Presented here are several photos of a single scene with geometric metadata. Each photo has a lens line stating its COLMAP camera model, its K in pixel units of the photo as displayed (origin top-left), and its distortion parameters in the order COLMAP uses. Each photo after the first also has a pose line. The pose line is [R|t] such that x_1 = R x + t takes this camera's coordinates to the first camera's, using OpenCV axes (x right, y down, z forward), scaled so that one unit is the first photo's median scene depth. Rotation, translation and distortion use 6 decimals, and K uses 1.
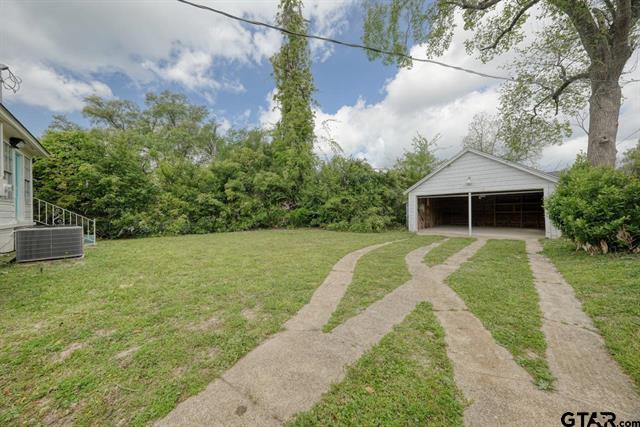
lens RADIAL K [[215.6, 0, 320.8], [0, 215.6, 211.5], [0, 0, 1]] dist [0.000361, 0.000032]
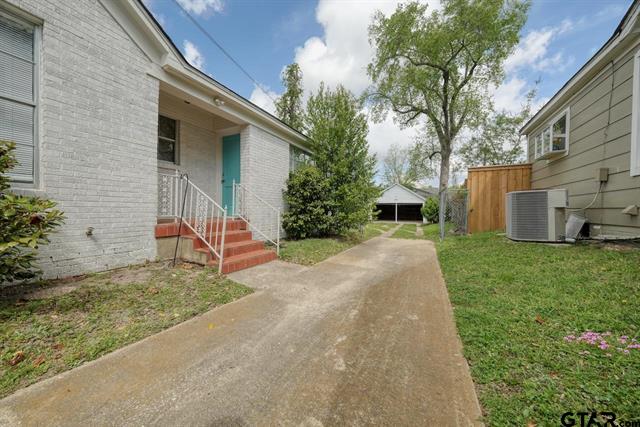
lens RADIAL K [[215.6, 0, 320.8], [0, 215.6, 211.5], [0, 0, 1]] dist [0.000361, 0.000032]
pose [[0.945481, 0.017913, 0.325184, -0.576874], [-0.020653, 0.999774, 0.004978, -0.001436], [-0.325022, -0.011422, 0.945638, -0.627473]]
